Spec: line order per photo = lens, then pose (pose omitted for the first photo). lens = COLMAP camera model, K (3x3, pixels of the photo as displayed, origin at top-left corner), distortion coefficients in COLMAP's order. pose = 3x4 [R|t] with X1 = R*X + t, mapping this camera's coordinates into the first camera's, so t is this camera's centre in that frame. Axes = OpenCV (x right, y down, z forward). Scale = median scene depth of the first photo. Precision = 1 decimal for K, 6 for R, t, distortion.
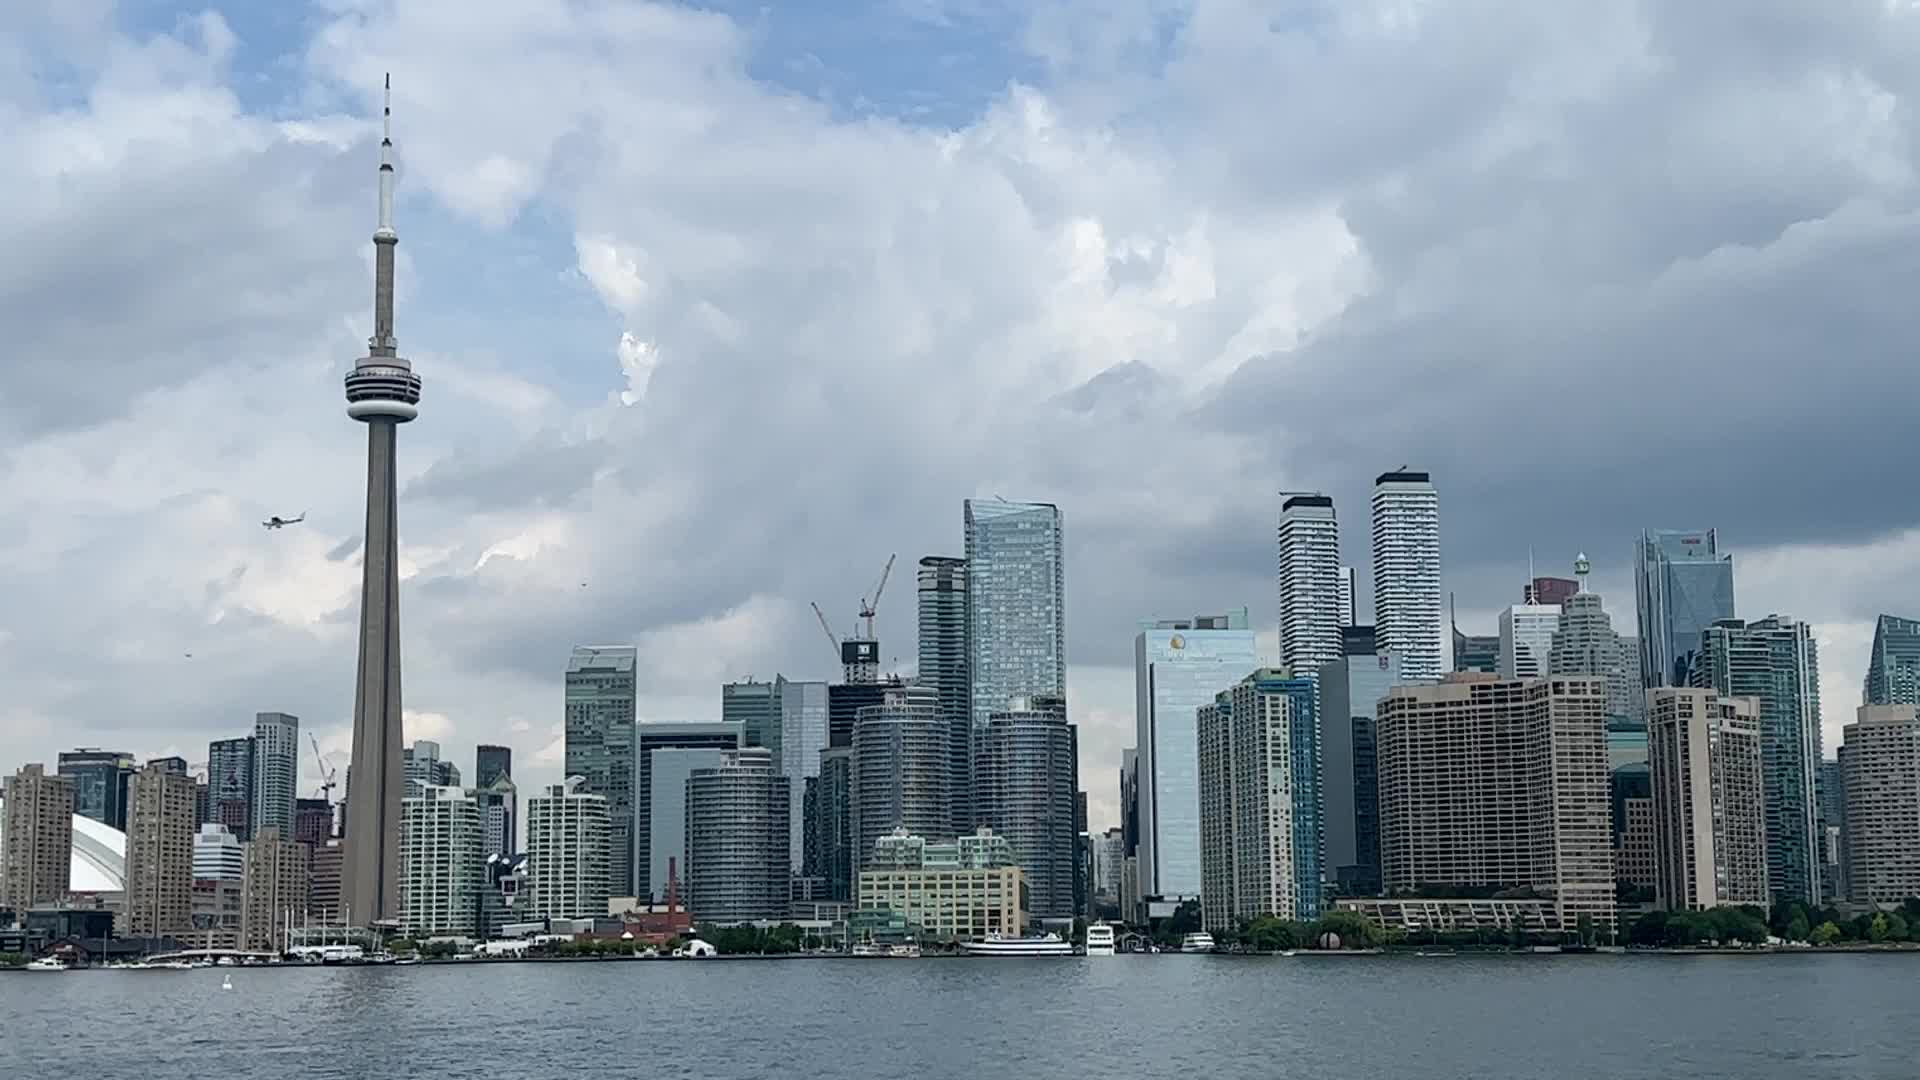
lens RADIAL K [[2775.4, 0, 960.0], [0, 2775.4, 540.0], [0, 0, 1]] dist [0.247926, -0.902207]
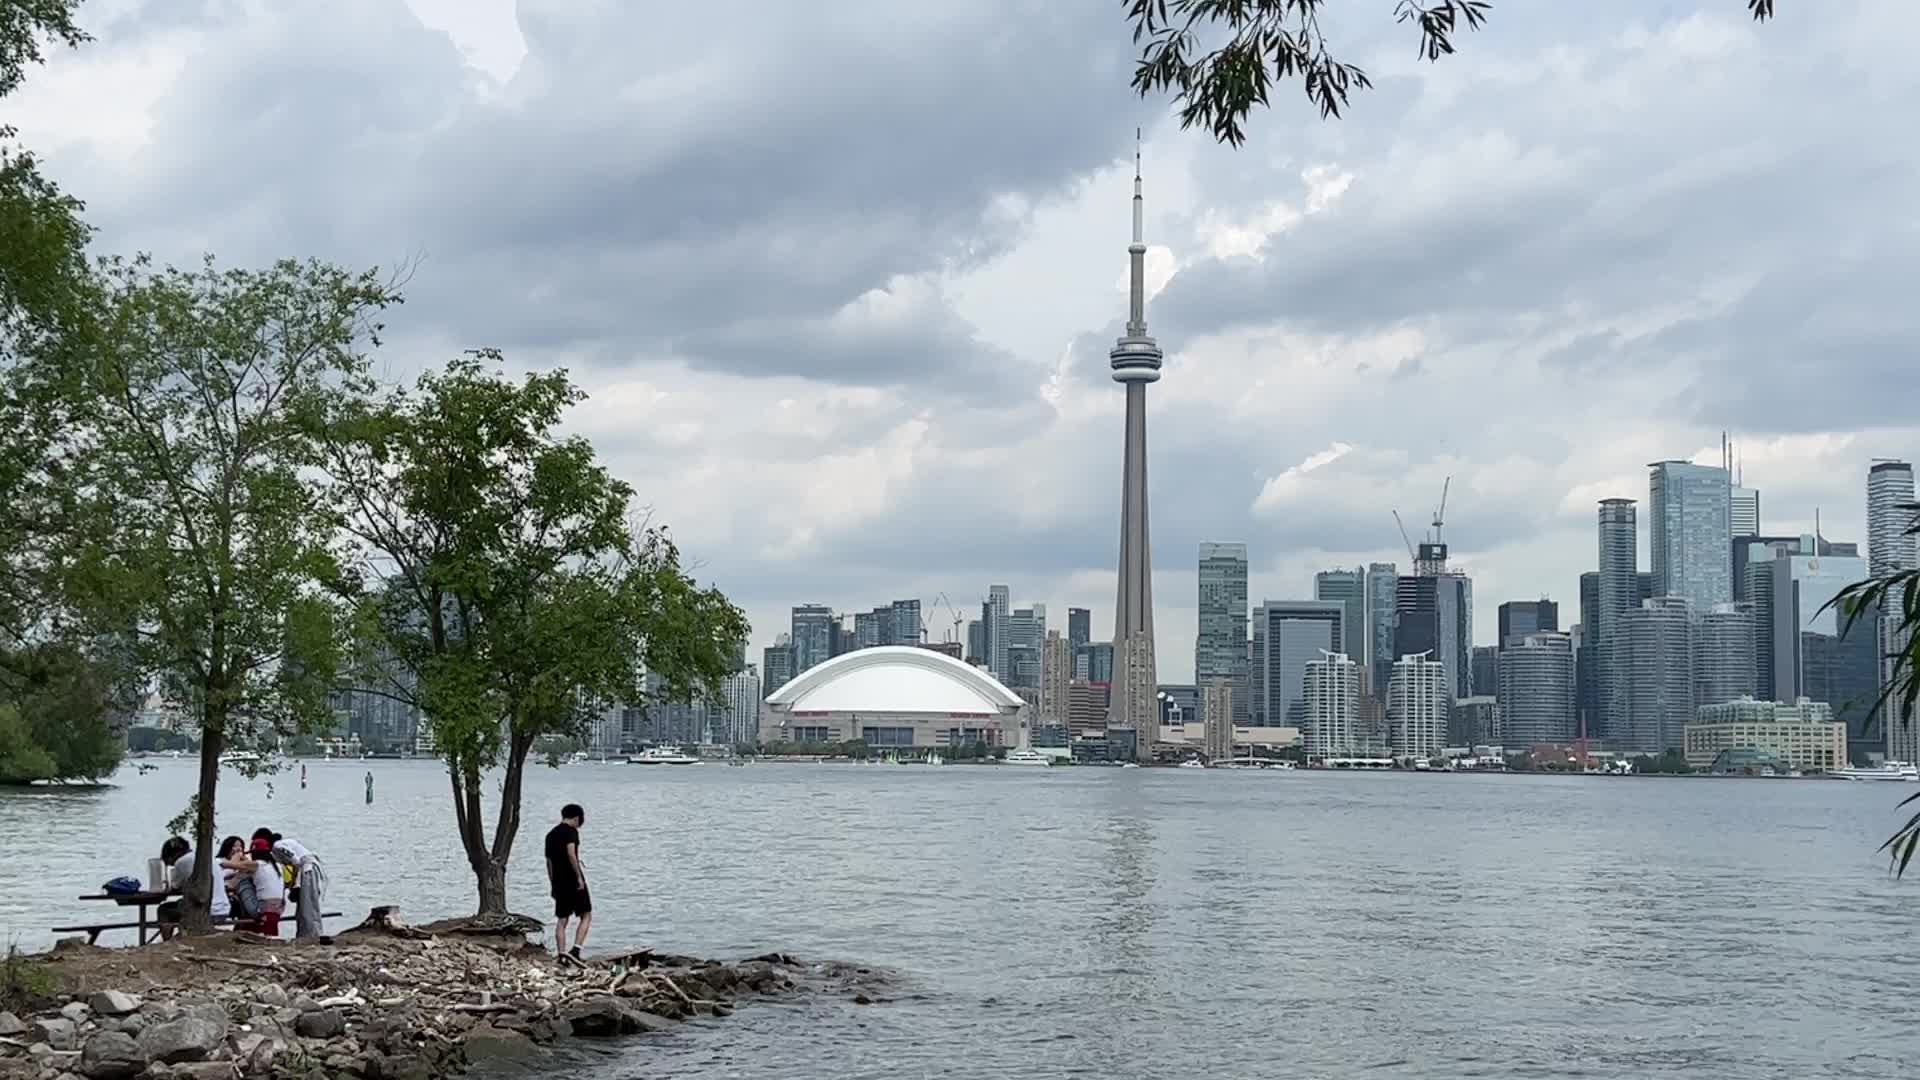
lens RADIAL K [[2513.1, 0, 960.0], [0, 2513.1, 540.0], [0, 0, 1]] dist [0.255619, -0.942395]
pose [[0.999704, 0.021666, -0.011025, -0.424880], [-0.021018, 0.998216, 0.055886, -0.049550], [0.012216, -0.055638, 0.998376, -0.390130]]
